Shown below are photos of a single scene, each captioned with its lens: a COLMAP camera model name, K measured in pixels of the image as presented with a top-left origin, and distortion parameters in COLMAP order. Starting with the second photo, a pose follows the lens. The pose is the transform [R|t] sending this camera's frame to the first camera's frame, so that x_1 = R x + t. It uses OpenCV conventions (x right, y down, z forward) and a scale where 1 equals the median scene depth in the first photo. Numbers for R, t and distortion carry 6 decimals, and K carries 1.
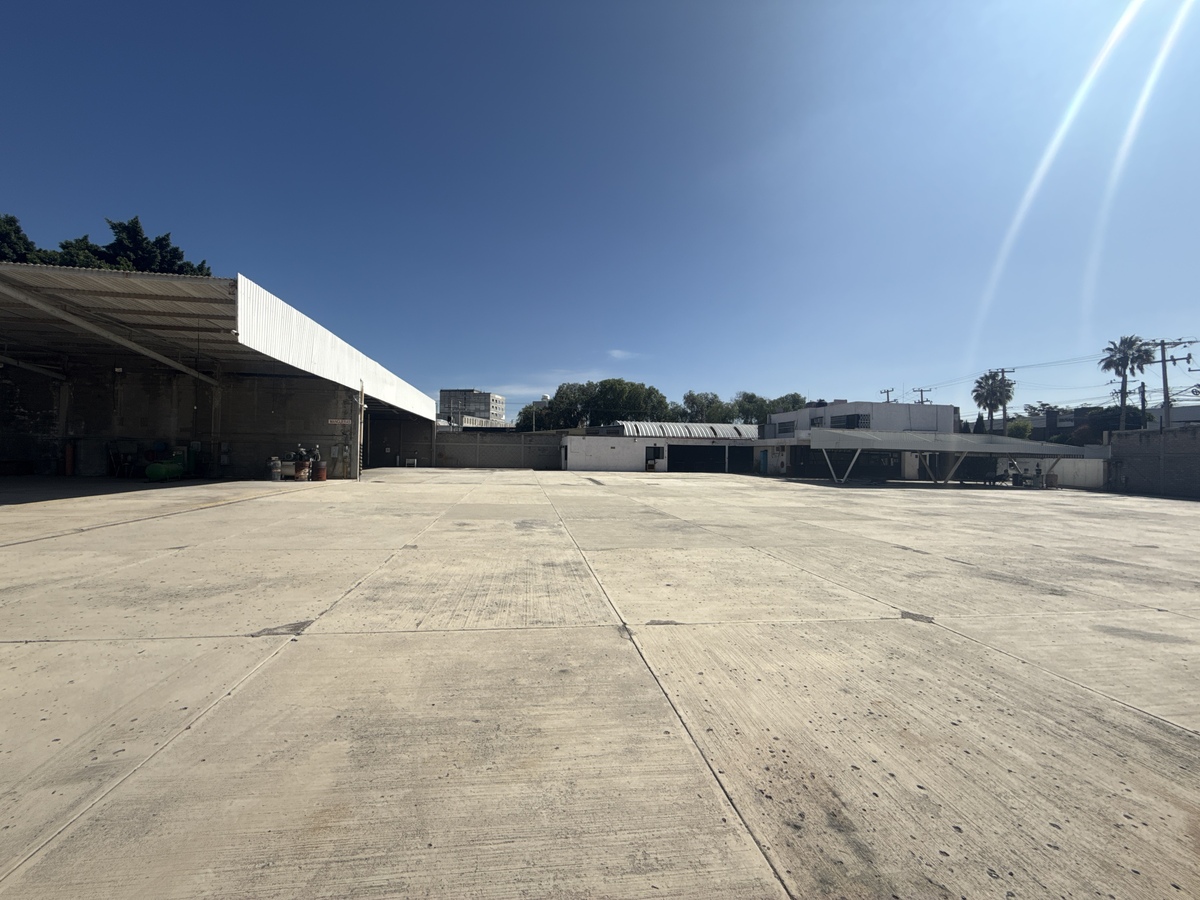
lens RADIAL K [[477.8, 0, 599.6], [0, 477.8, 451.0], [0, 0, 1]] dist [0.000048, -0.000135]
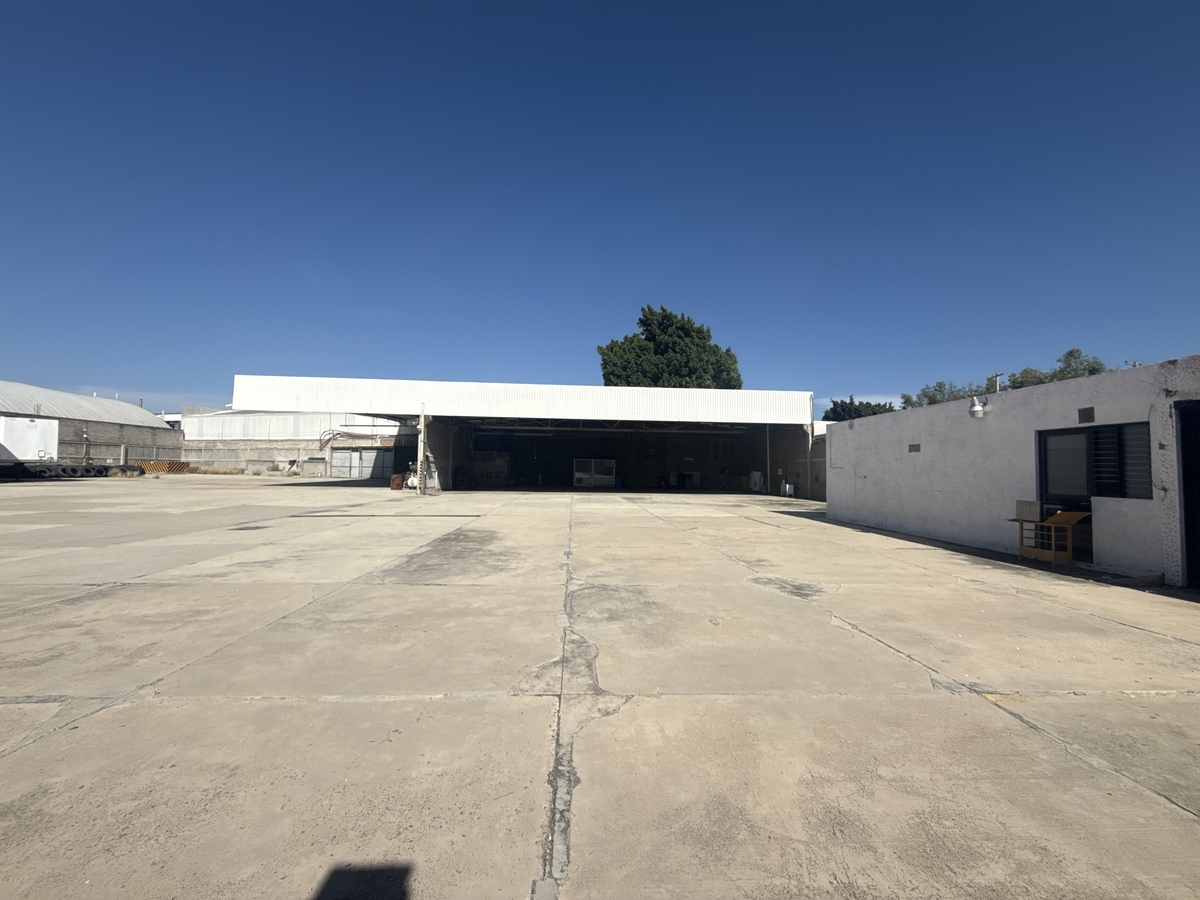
lens RADIAL K [[477.8, 0, 600.3], [0, 477.8, 448.4], [0, 0, 1]] dist [0.000048, -0.000135]
pose [[-0.109897, -0.065826, -0.991761, 0.477360], [-0.013298, 0.997813, -0.064754, 0.019530], [0.993854, 0.006072, -0.110532, 1.316871]]
